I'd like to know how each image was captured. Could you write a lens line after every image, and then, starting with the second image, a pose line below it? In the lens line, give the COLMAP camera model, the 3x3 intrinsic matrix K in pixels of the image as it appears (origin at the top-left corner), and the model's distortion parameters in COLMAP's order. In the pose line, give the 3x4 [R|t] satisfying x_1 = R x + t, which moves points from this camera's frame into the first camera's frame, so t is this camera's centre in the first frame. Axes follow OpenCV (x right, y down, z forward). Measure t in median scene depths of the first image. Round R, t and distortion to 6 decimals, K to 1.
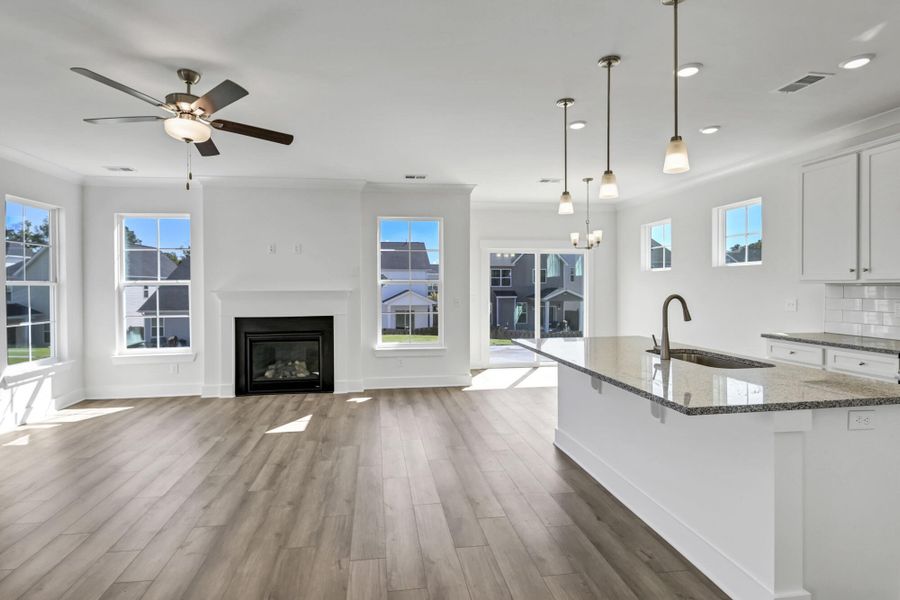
lens RADIAL K [[462.8, 0, 442.8], [0, 462.8, 290.0], [0, 0, 1]] dist [-0.003465, -0.003455]
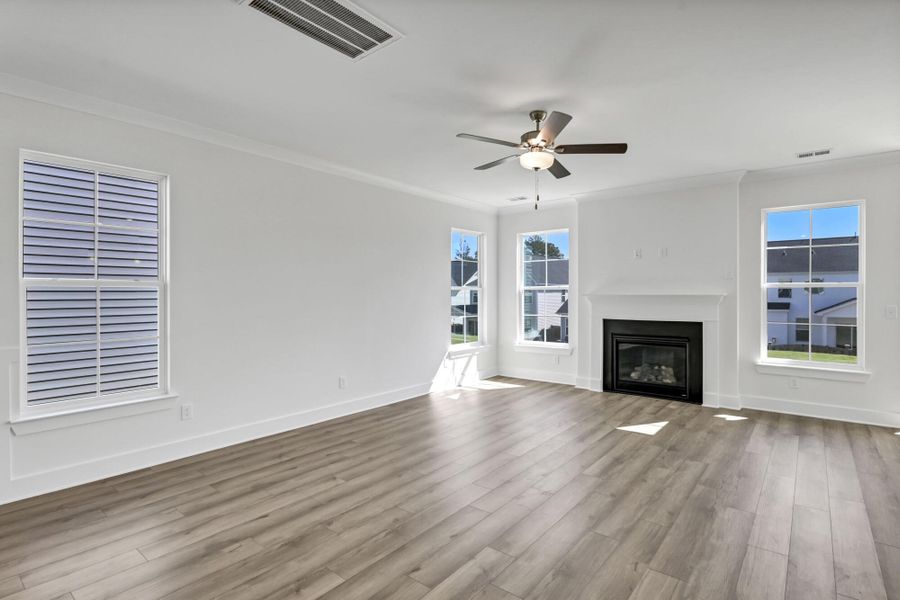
lens RADIAL K [[449.1, 0, 456.4], [0, 449.1, 293.6], [0, 0, 1]] dist [0.001423, -0.002578]
pose [[0.686252, 0.005157, -0.727345, 0.088476], [-0.009053, 0.999958, -0.001452, 0.004316], [0.727307, 0.007581, 0.686270, 0.020327]]
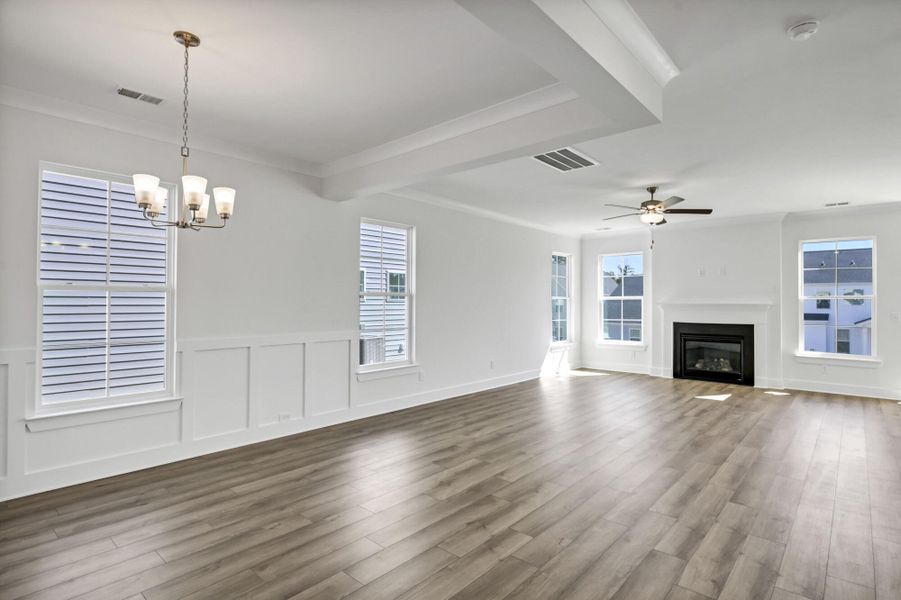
lens RADIAL K [[463.3, 0, 444.3], [0, 463.3, 294.1], [0, 0, 1]] dist [-0.003465, -0.003455]
pose [[0.642975, -0.004231, -0.765876, 0.198109], [-0.015313, 0.999714, -0.018378, 0.010189], [0.765734, 0.023544, 0.642726, -0.482215]]
